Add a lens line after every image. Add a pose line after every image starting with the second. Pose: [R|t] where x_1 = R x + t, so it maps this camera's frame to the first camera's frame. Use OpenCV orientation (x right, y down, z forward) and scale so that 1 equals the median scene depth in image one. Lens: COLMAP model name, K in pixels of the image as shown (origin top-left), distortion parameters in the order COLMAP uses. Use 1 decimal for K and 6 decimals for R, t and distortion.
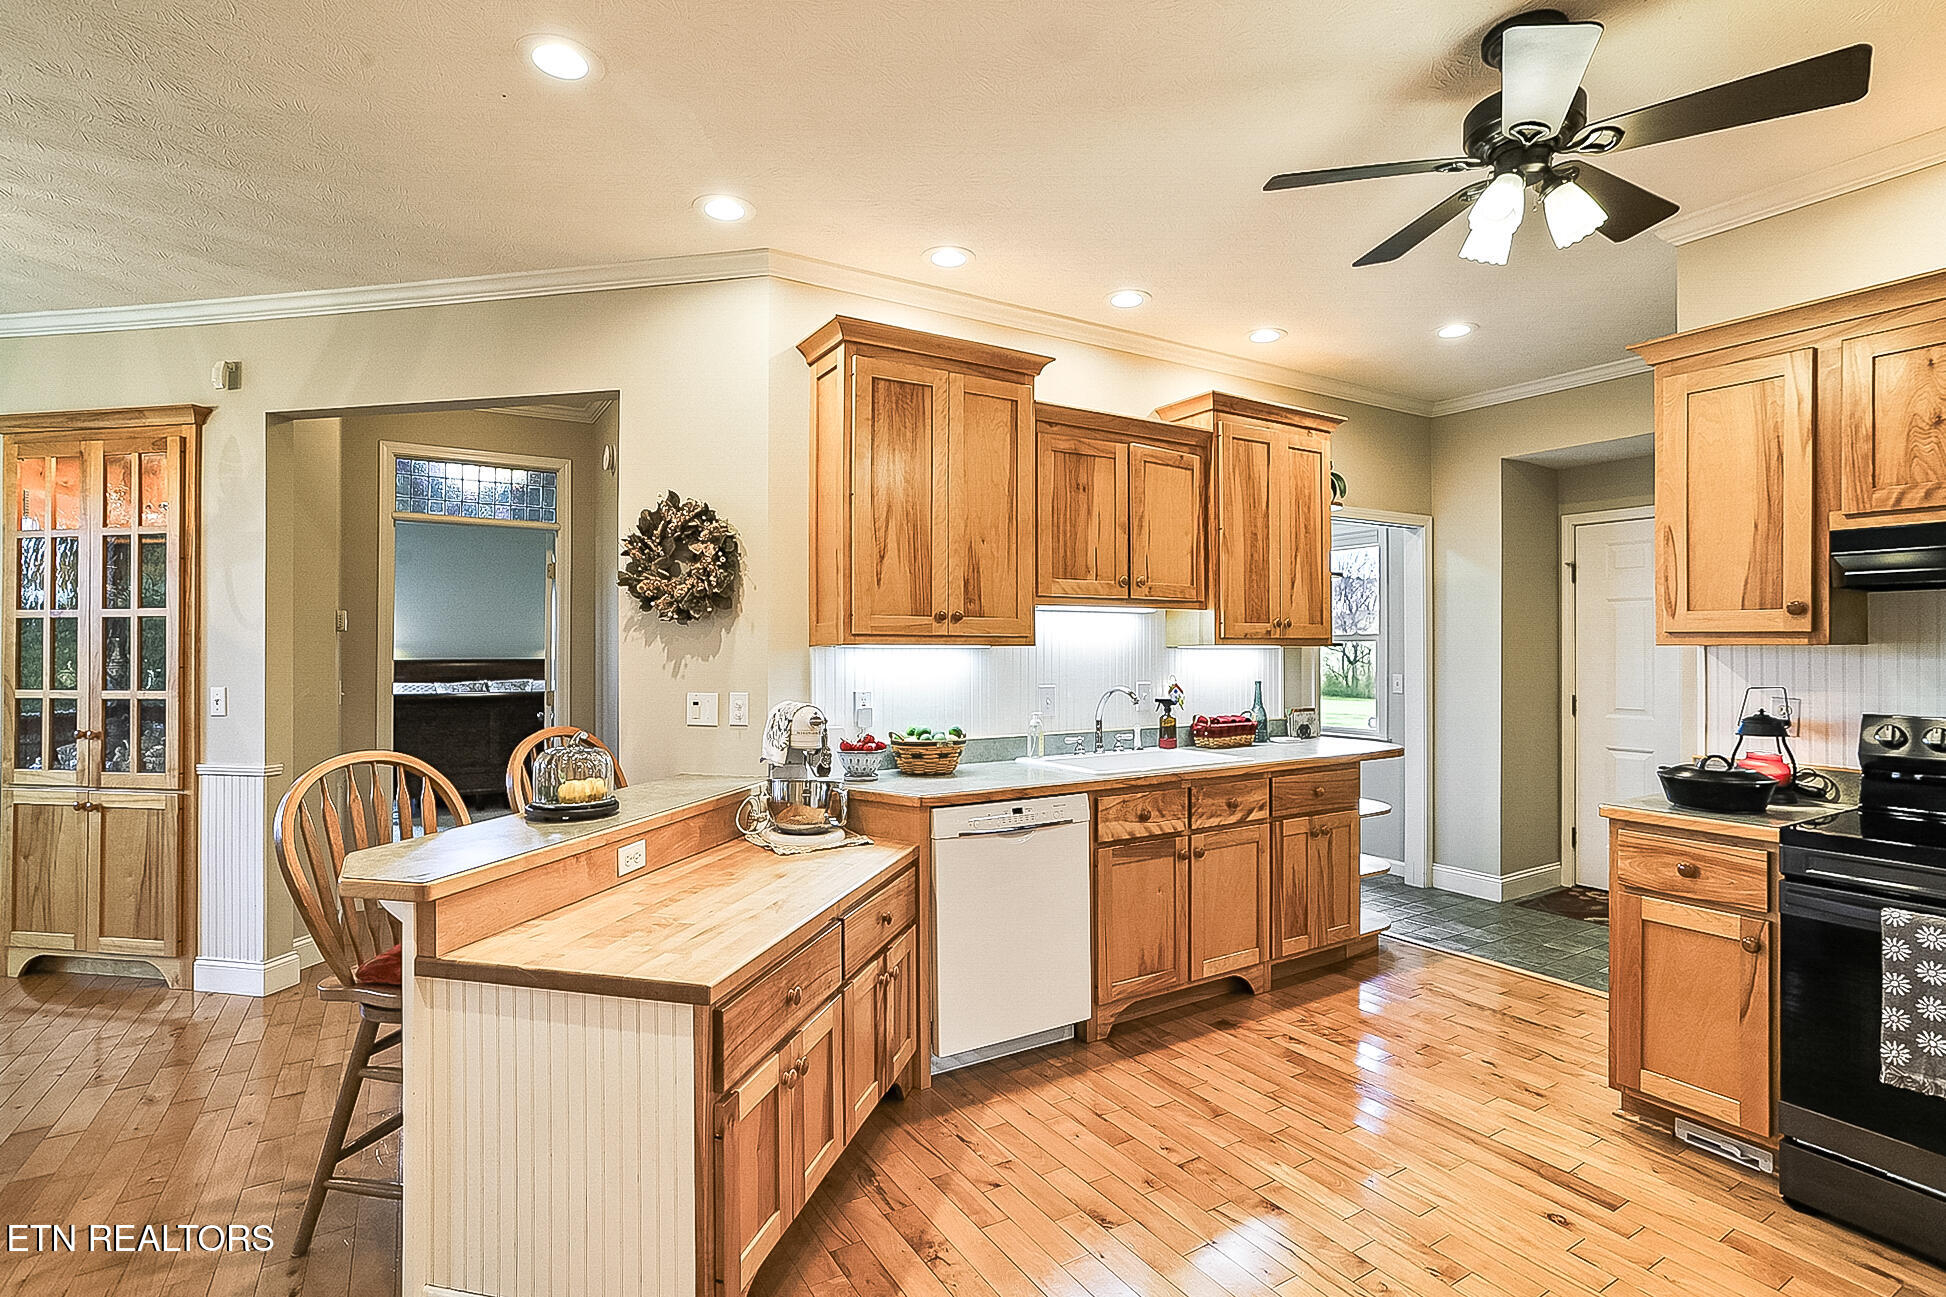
lens RADIAL K [[956.1, 0, 990.8], [0, 956.1, 653.9], [0, 0, 1]] dist [-0.018360, 0.006924]
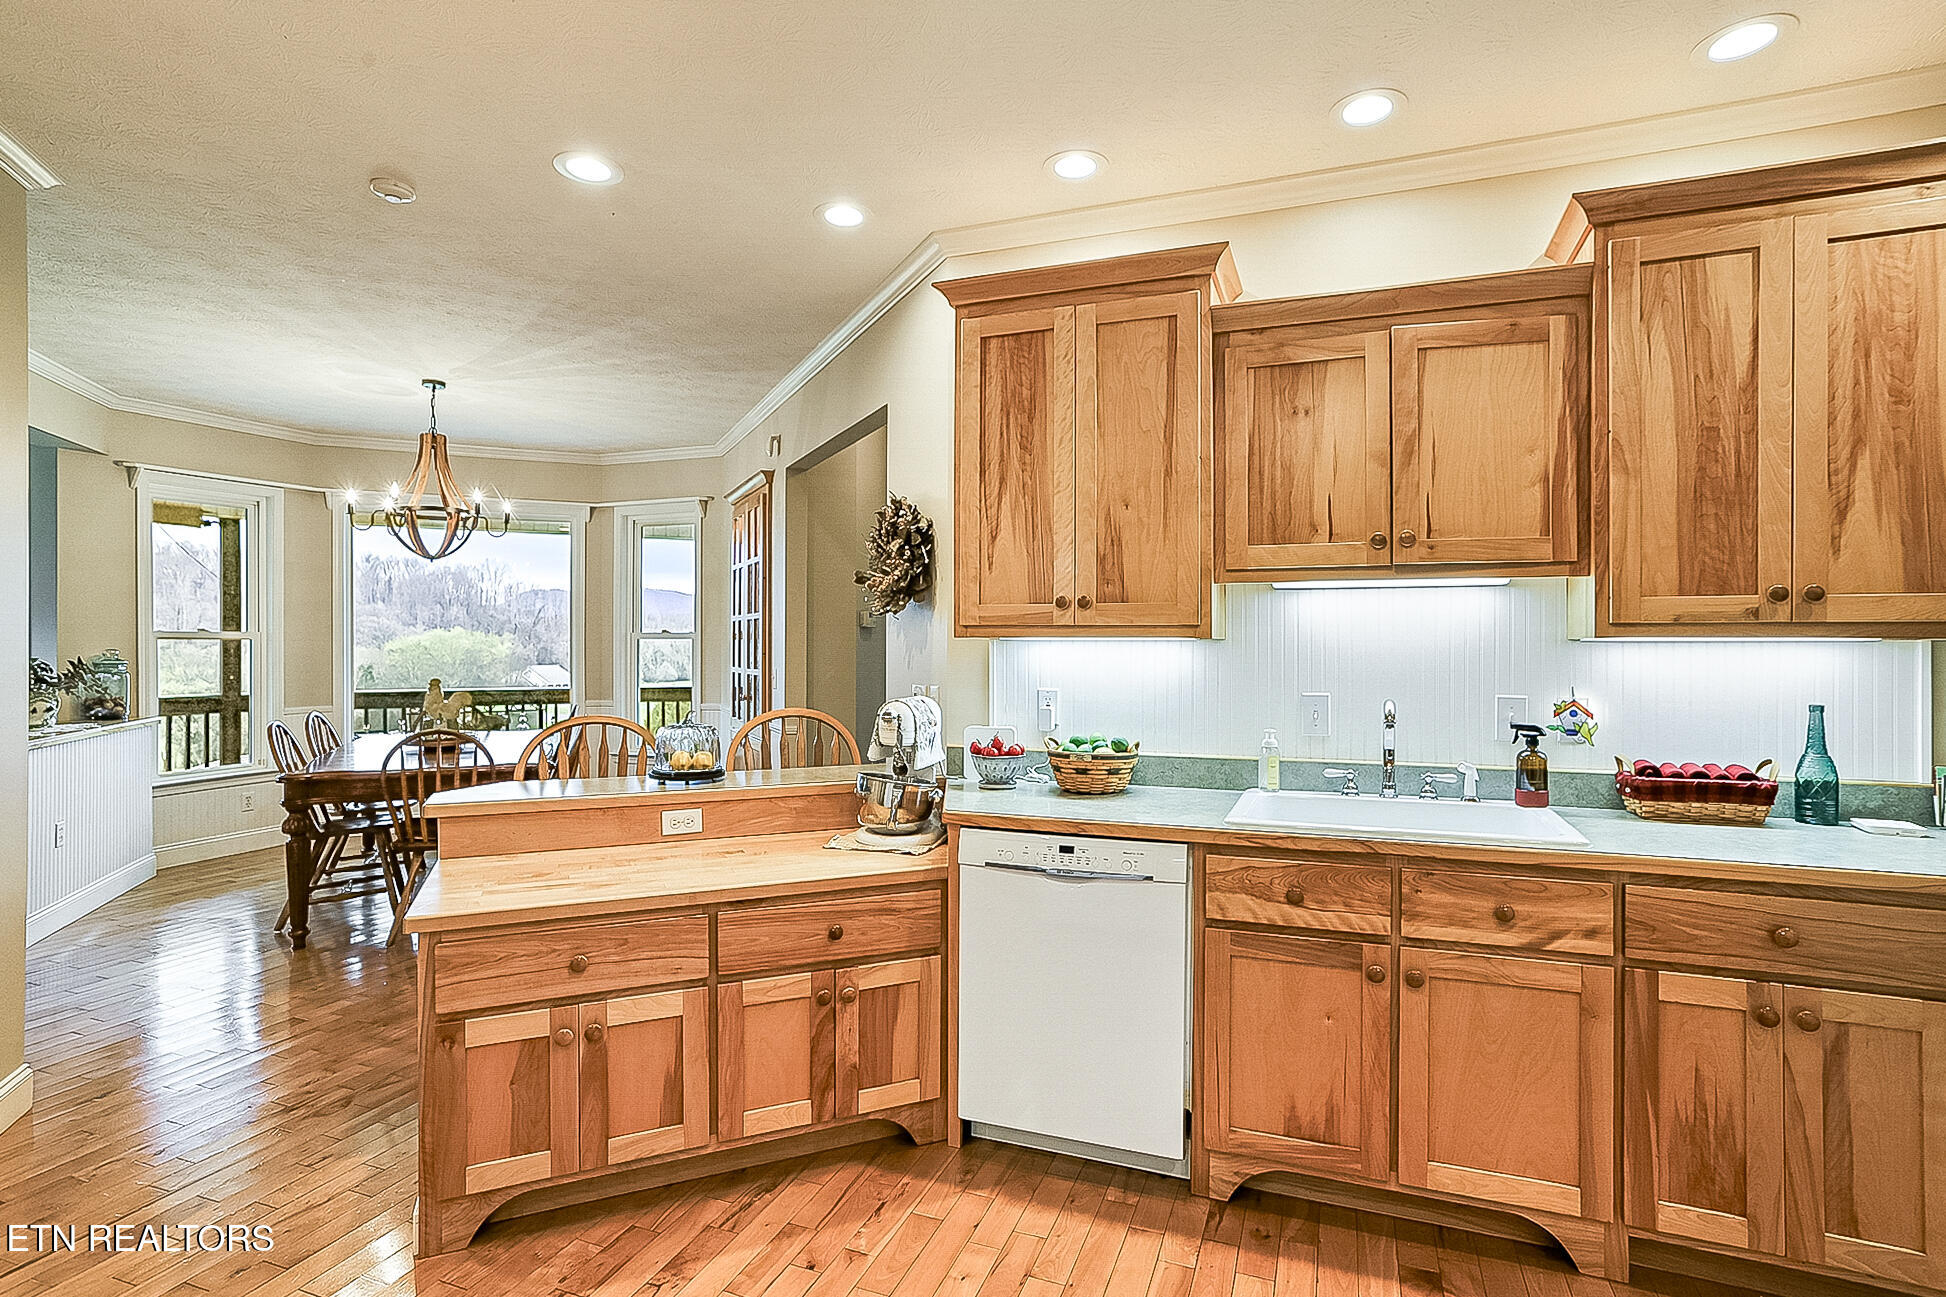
lens RADIAL K [[956.1, 0, 981.4], [0, 956.1, 648.1], [0, 0, 1]] dist [-0.018360, 0.006924]
pose [[0.600697, 0.007996, -0.799437, 0.542892], [-0.007316, 0.999963, 0.004505, -0.002830], [0.799443, 0.003143, 0.600733, 0.422877]]
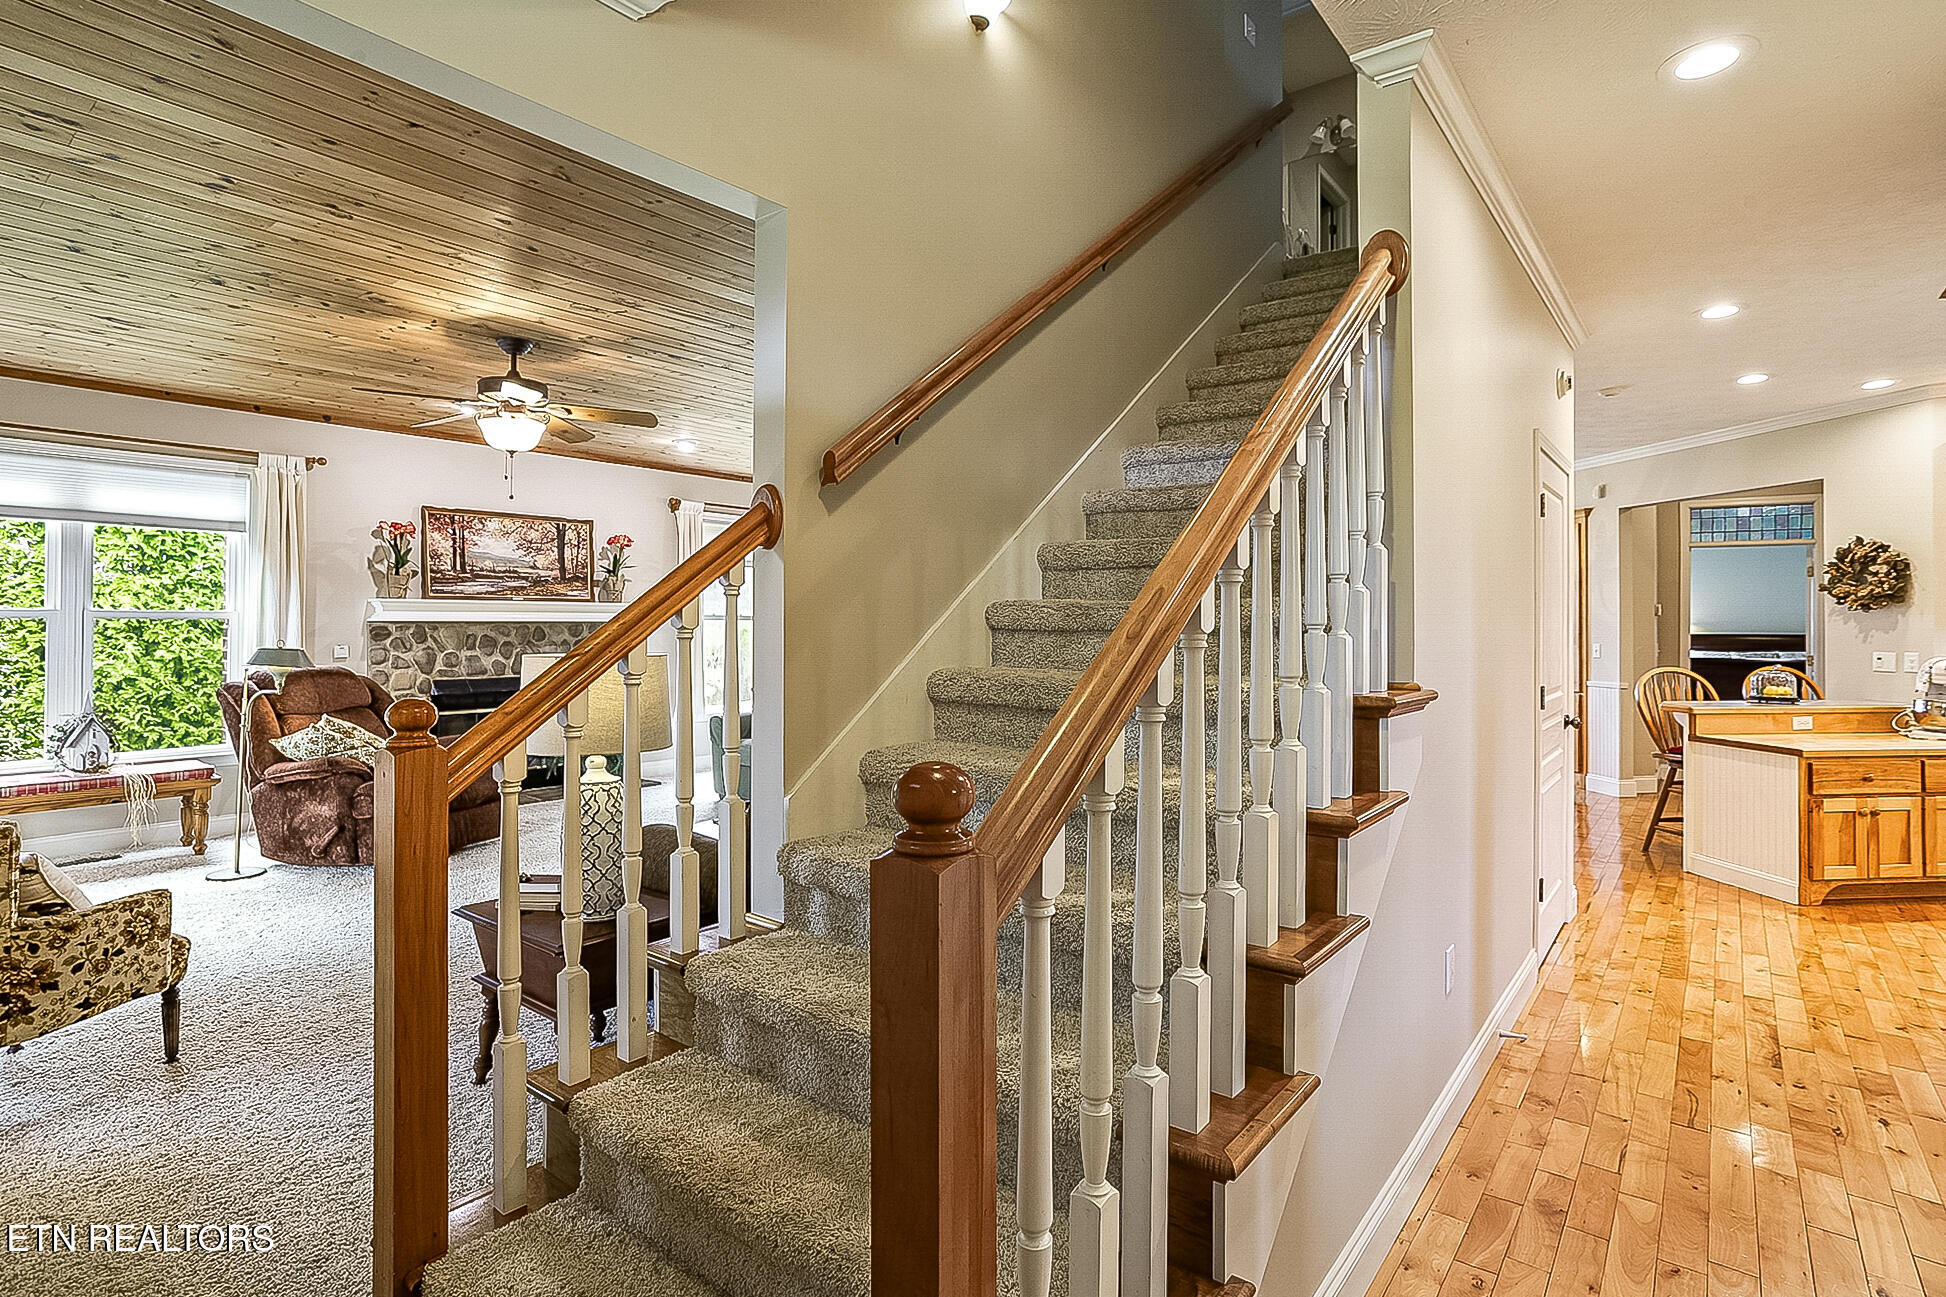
lens RADIAL K [[956.1, 0, 931.5], [0, 956.1, 612.1], [0, 0, 1]] dist [-0.018360, 0.006924]
pose [[0.315968, -0.009071, -0.948726, 0.722093], [-0.014886, 0.999784, -0.014517, 0.017579], [0.948653, 0.018710, 0.315765, -1.078679]]
